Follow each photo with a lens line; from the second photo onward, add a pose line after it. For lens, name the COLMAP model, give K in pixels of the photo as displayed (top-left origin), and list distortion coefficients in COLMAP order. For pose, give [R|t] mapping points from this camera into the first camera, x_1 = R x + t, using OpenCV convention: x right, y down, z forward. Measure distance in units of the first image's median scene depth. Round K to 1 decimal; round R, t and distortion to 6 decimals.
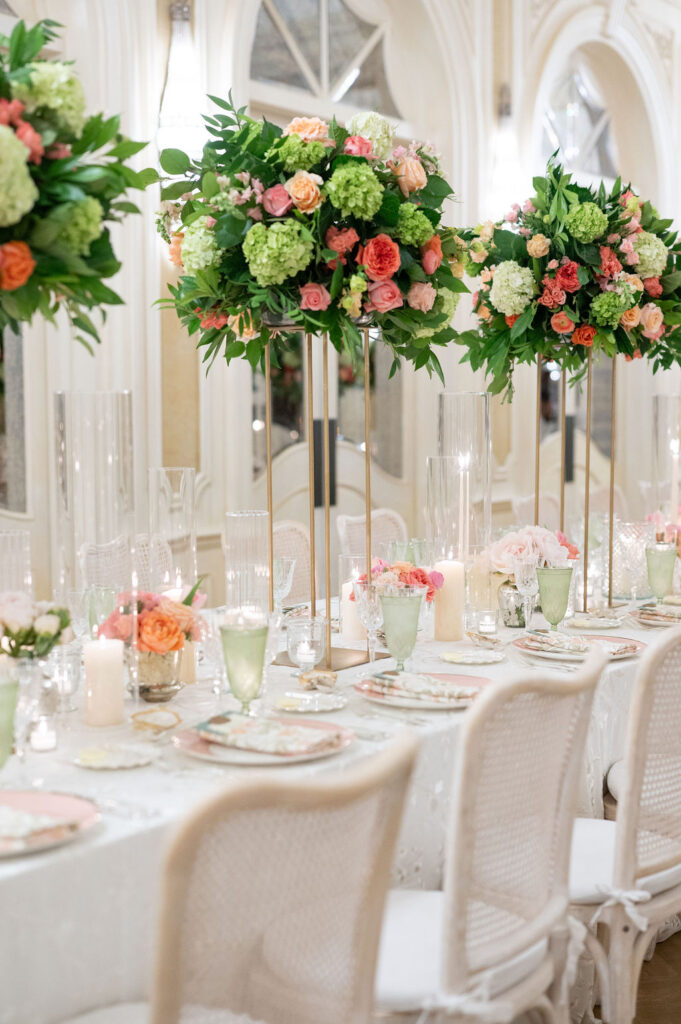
lens RADIAL K [[1423.3, 0, 340.5], [0, 1423.3, 512.0], [0, 0, 1]] dist [0.001628, -0.020031]
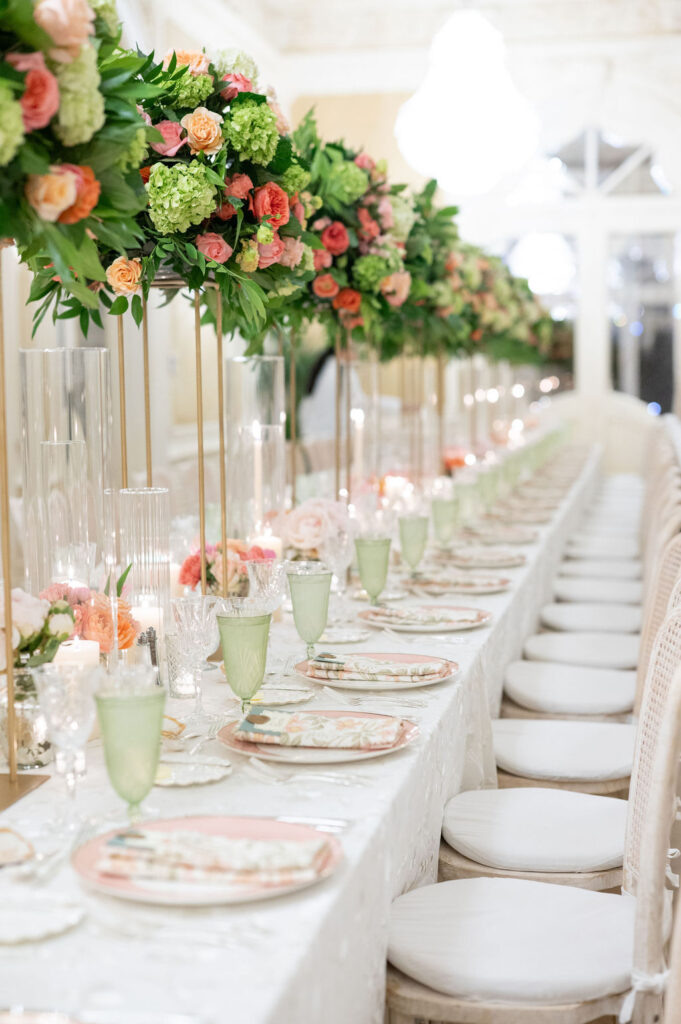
lens RADIAL K [[1470.7, 0, 340.5], [0, 1470.7, 512.0], [0, 0, 1]] dist [-0.007633, 0.022011]
pose [[0.922125, -0.040364, 0.384781, -0.311108], [0.035335, 0.999173, 0.020133, 0.000168], [-0.385275, -0.004969, 0.922788, 0.107701]]
